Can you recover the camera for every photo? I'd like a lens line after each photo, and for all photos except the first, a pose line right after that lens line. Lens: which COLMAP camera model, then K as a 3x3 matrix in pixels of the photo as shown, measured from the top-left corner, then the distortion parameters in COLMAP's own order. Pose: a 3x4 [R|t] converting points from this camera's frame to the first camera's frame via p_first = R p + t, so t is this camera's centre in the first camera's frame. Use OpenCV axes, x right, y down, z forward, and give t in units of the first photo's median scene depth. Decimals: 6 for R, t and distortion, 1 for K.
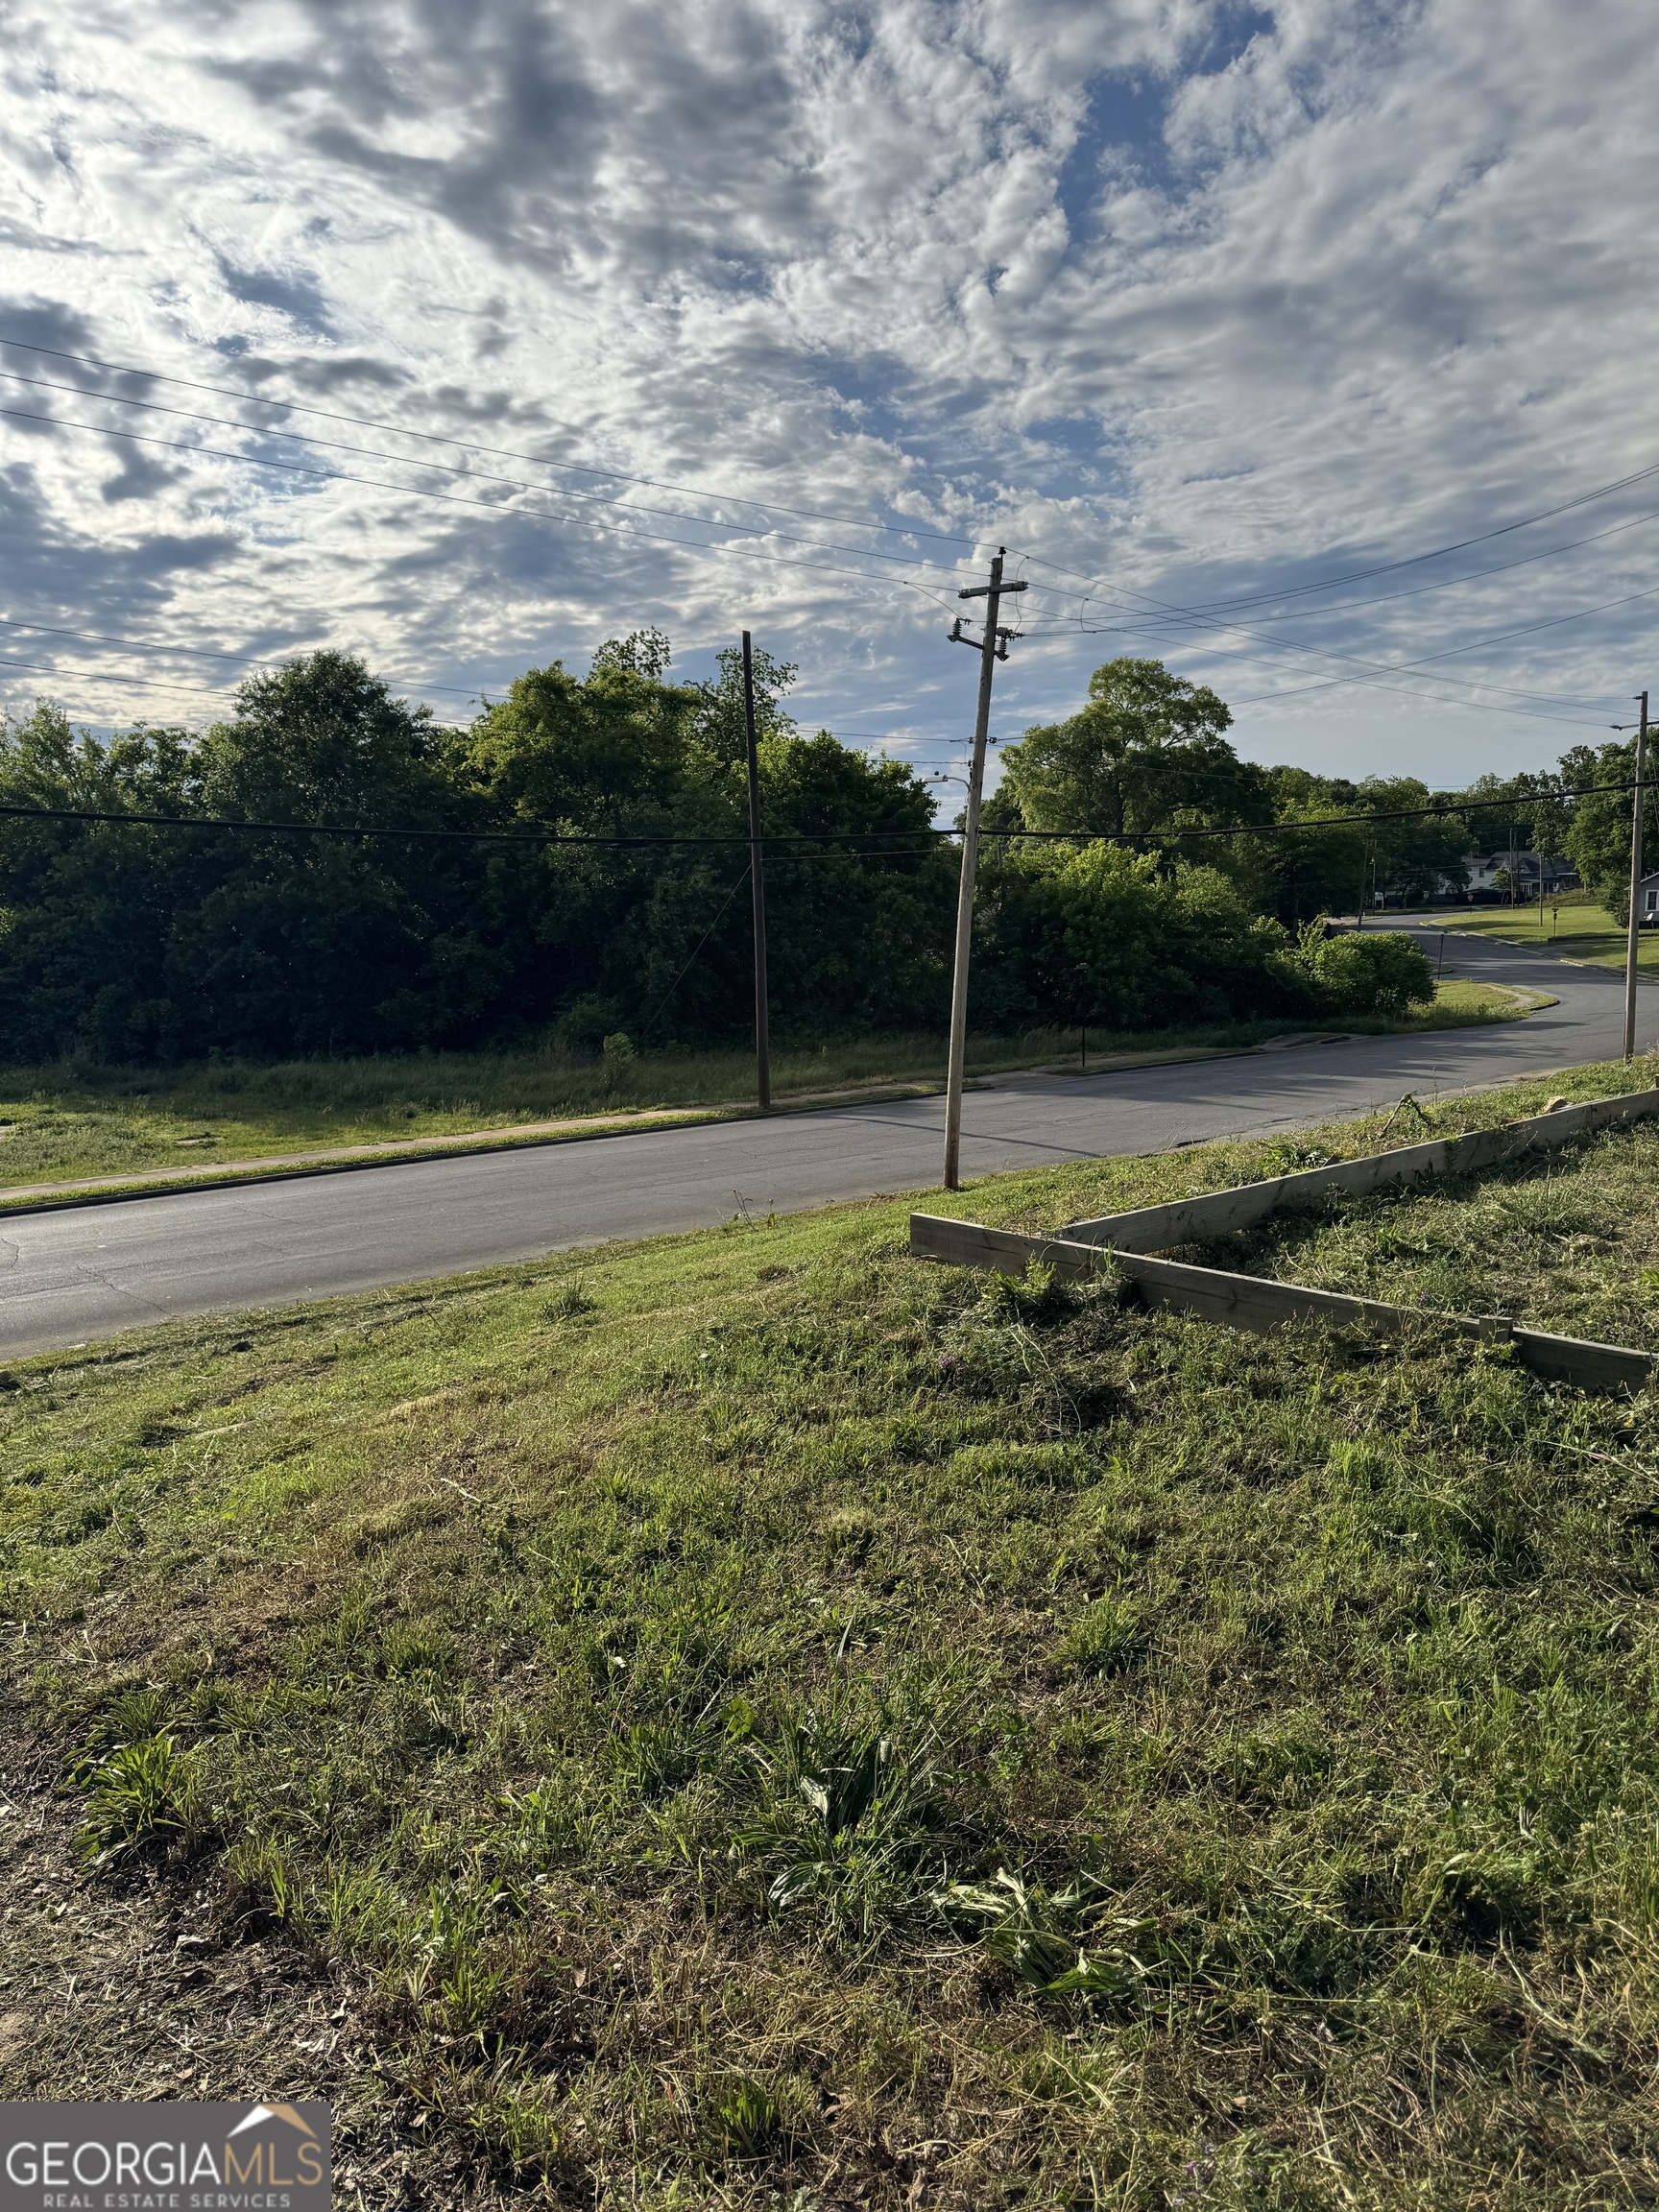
lens RADIAL K [[1557.7, 0, 829.5], [0, 1557.7, 1106.0], [0, 0, 1]] dist [0.134260, -0.253309]
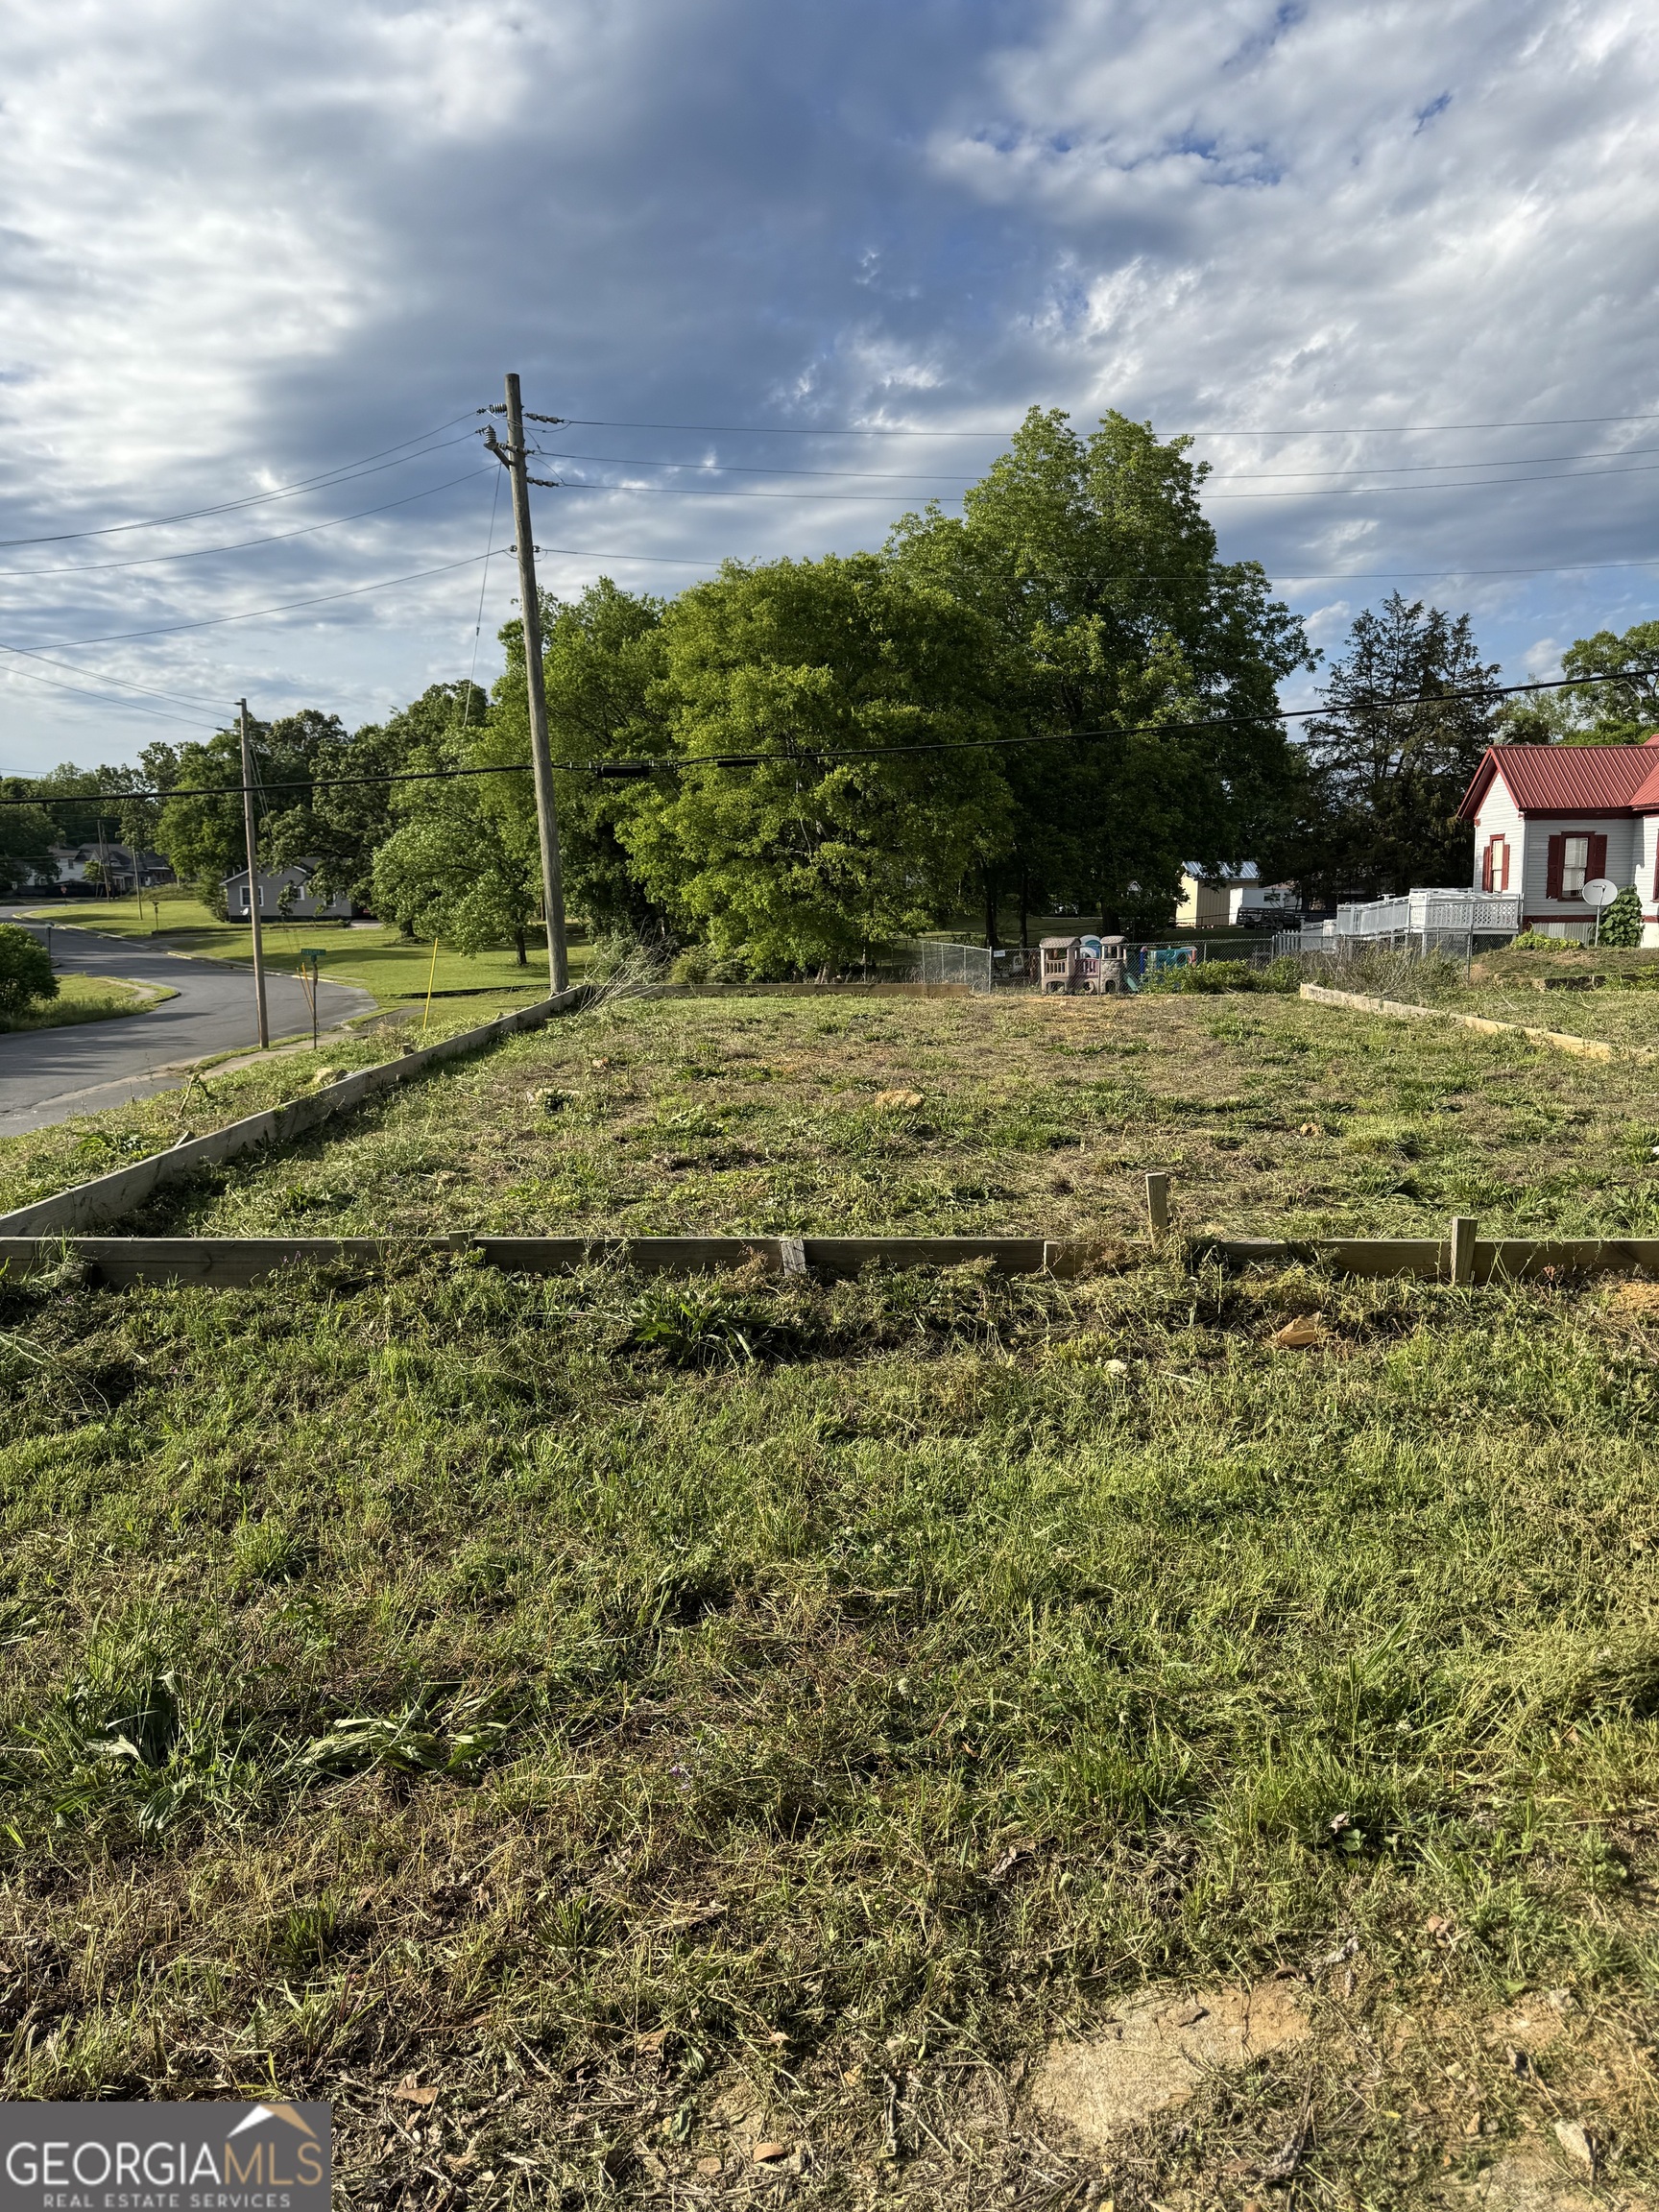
lens RADIAL K [[1586.1, 0, 875.9], [0, 1586.1, 1141.4], [0, 0, 1]] dist [0.020886, -0.008400]
pose [[0.636418, -0.099127, 0.764949, -0.266062], [0.081073, 0.994811, 0.061464, 0.013393], [-0.767072, 0.022900, 0.641152, -0.027120]]
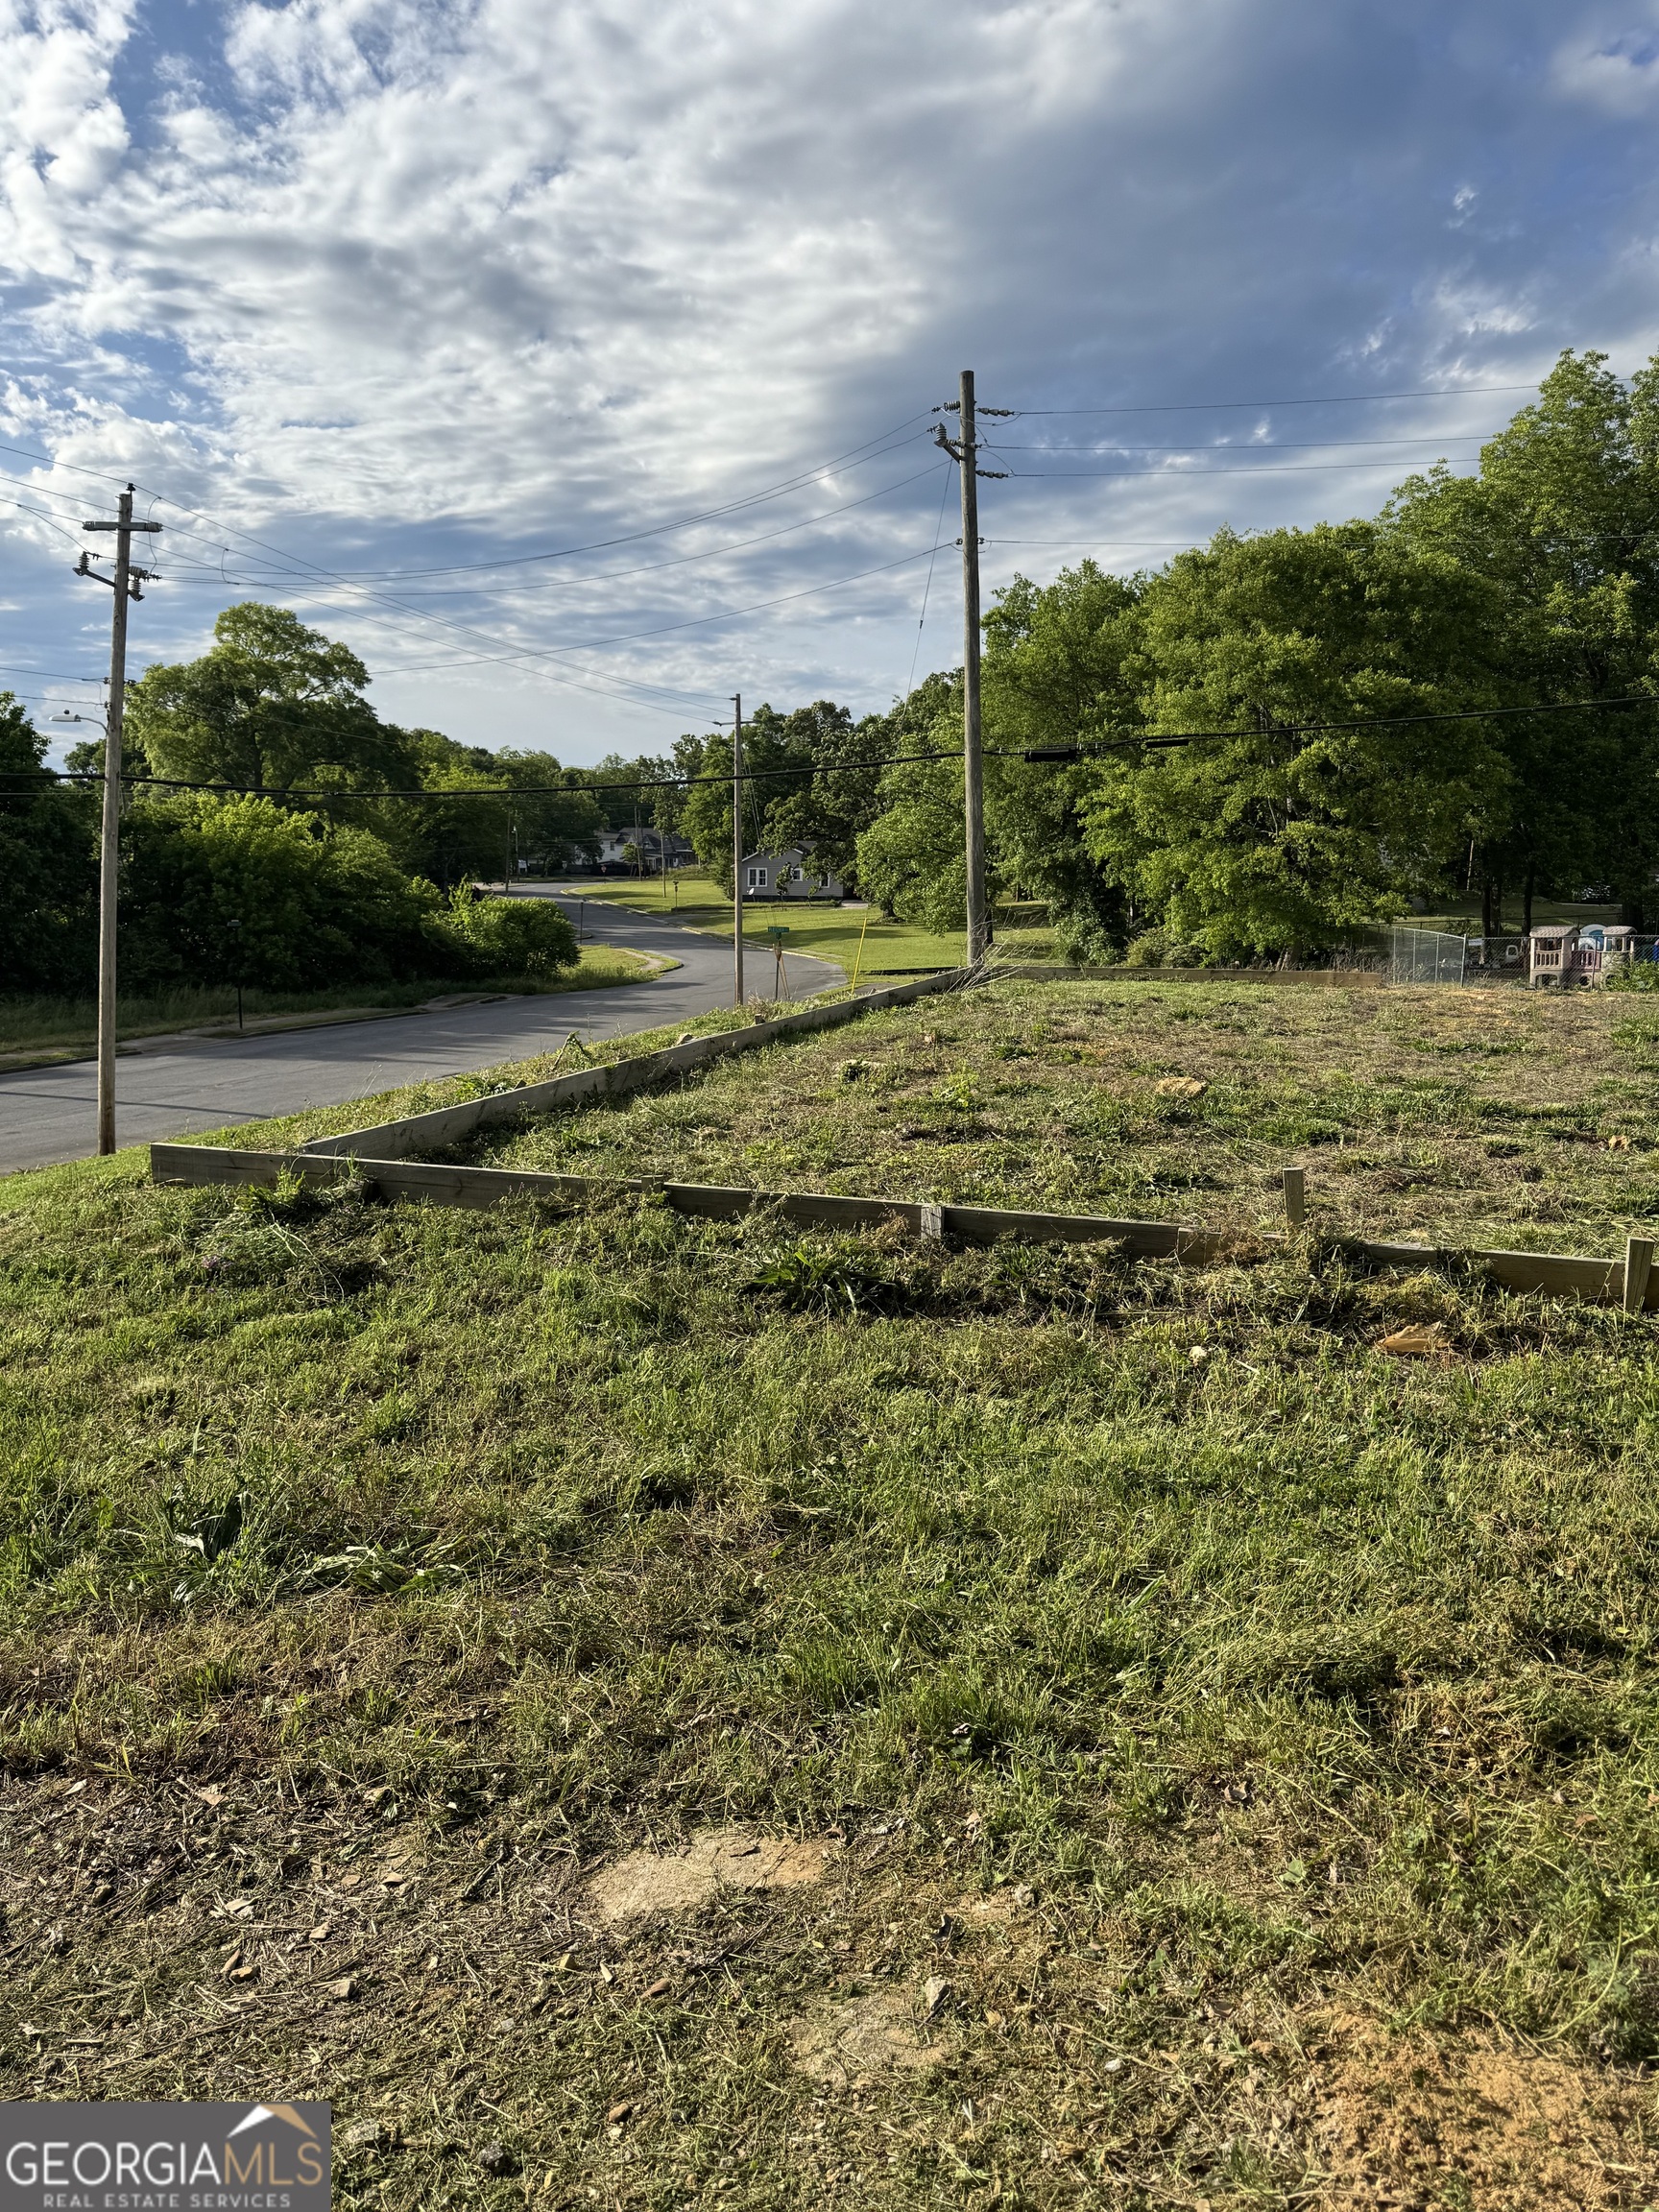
lens RADIAL K [[1600.0, 0, 885.1], [0, 1600.0, 1136.2], [0, 0, 1]] dist [0.106055, -0.183362]
pose [[0.849679, -0.056075, 0.524310, -0.123965], [0.036209, 0.998187, 0.048076, 0.032837], [-0.526055, -0.021865, 0.850169, -0.266327]]
